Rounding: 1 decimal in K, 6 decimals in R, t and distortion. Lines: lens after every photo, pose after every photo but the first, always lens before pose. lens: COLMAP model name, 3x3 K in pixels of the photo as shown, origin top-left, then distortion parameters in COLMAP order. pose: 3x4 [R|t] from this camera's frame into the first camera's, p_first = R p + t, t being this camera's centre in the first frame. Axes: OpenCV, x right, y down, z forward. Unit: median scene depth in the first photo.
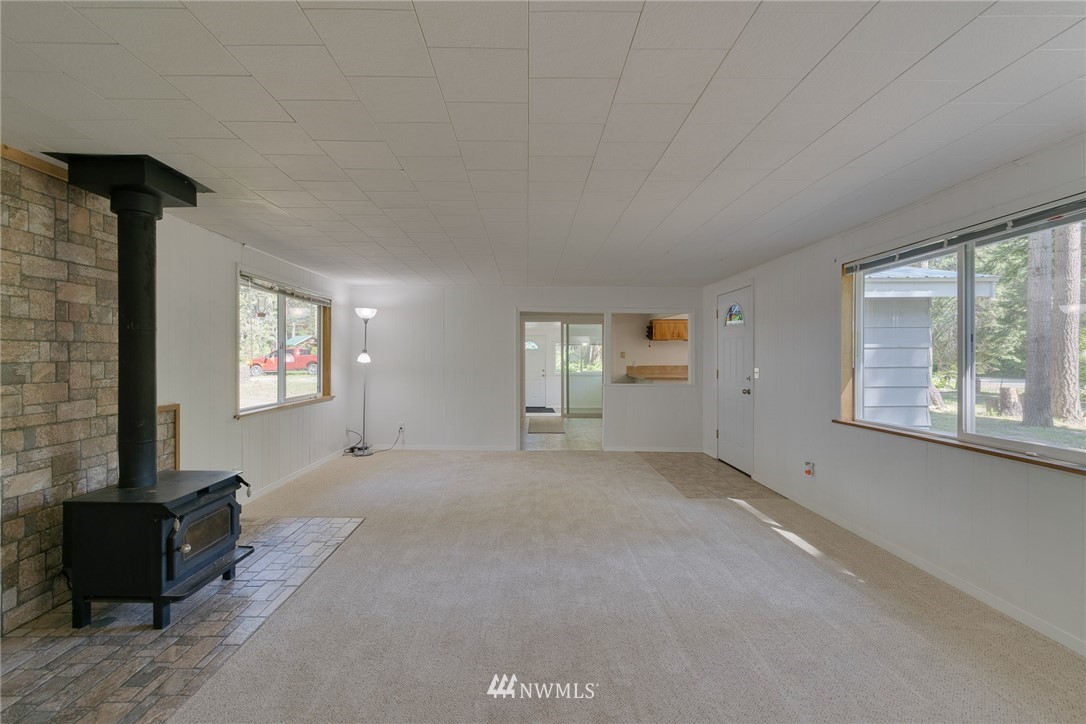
lens RADIAL K [[488.0, 0, 536.1], [0, 488.0, 357.9], [0, 0, 1]] dist [-0.002824, -0.000224]
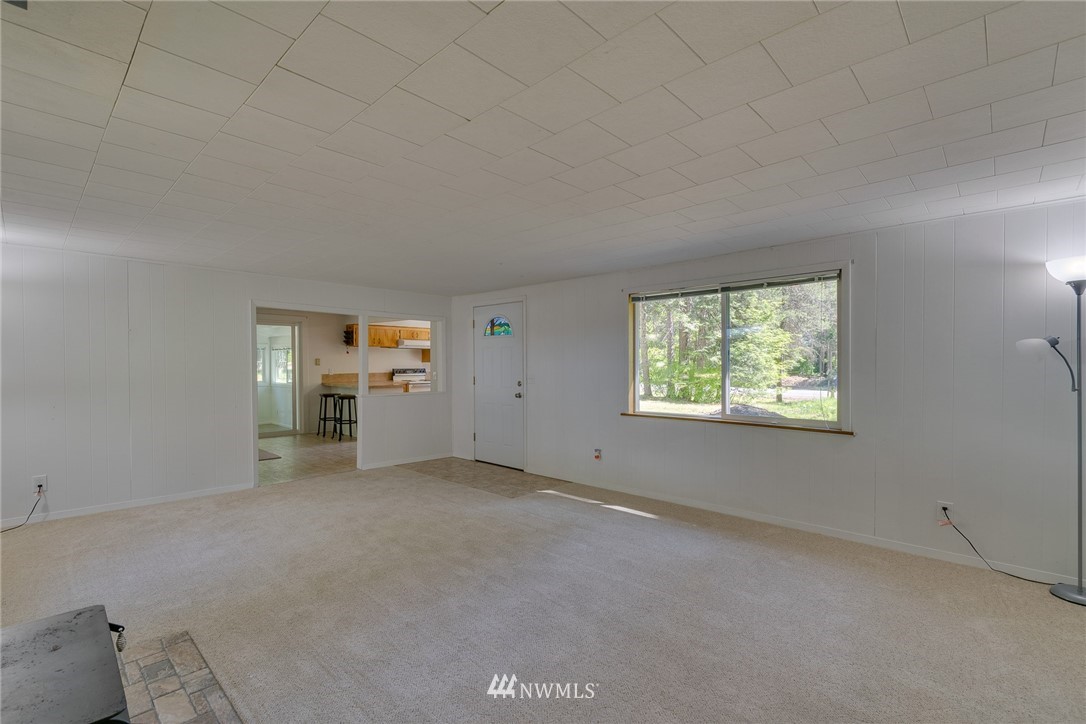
lens RADIAL K [[488.0, 0, 538.1], [0, 488.0, 366.1], [0, 0, 1]] dist [-0.002824, -0.000224]
pose [[0.700150, -0.006919, 0.713962, -0.468212], [0.003237, 0.999974, 0.006517, -0.007789], [-0.713988, -0.002252, 0.700154, 0.249347]]
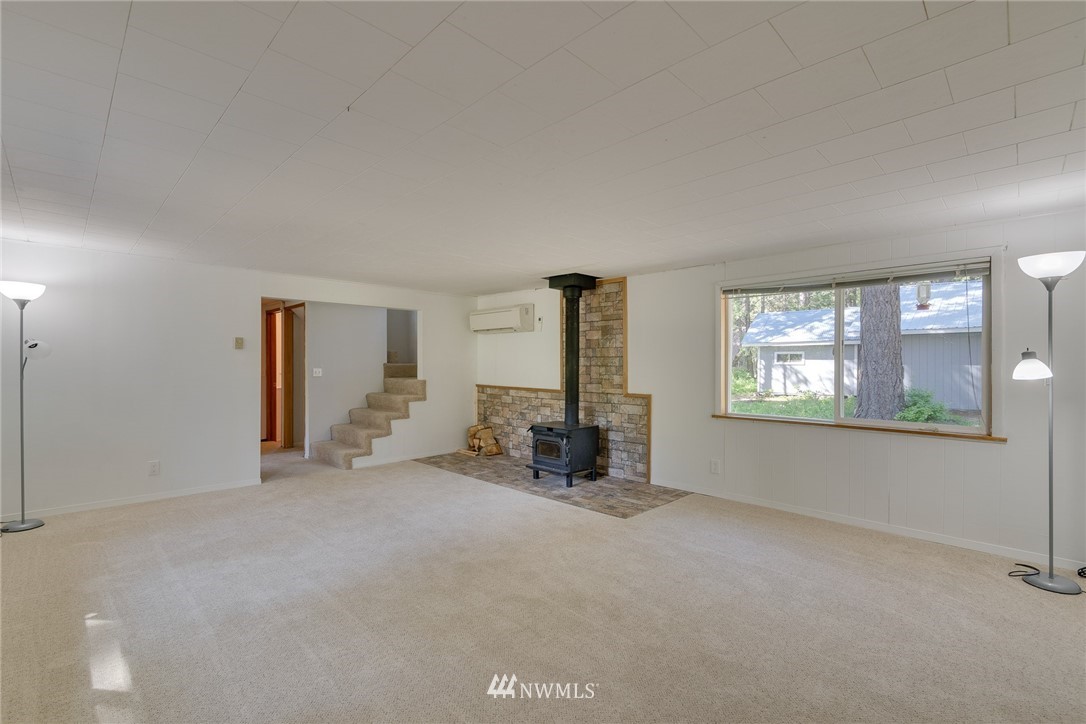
lens RADIAL K [[488.0, 0, 544.3], [0, 488.0, 361.9], [0, 0, 1]] dist [-0.002824, -0.000224]
pose [[-0.723378, 0.004830, -0.690435, 0.489347], [0.005459, 0.999984, 0.001275, -0.010033], [0.690430, -0.002847, -0.723393, 1.621677]]
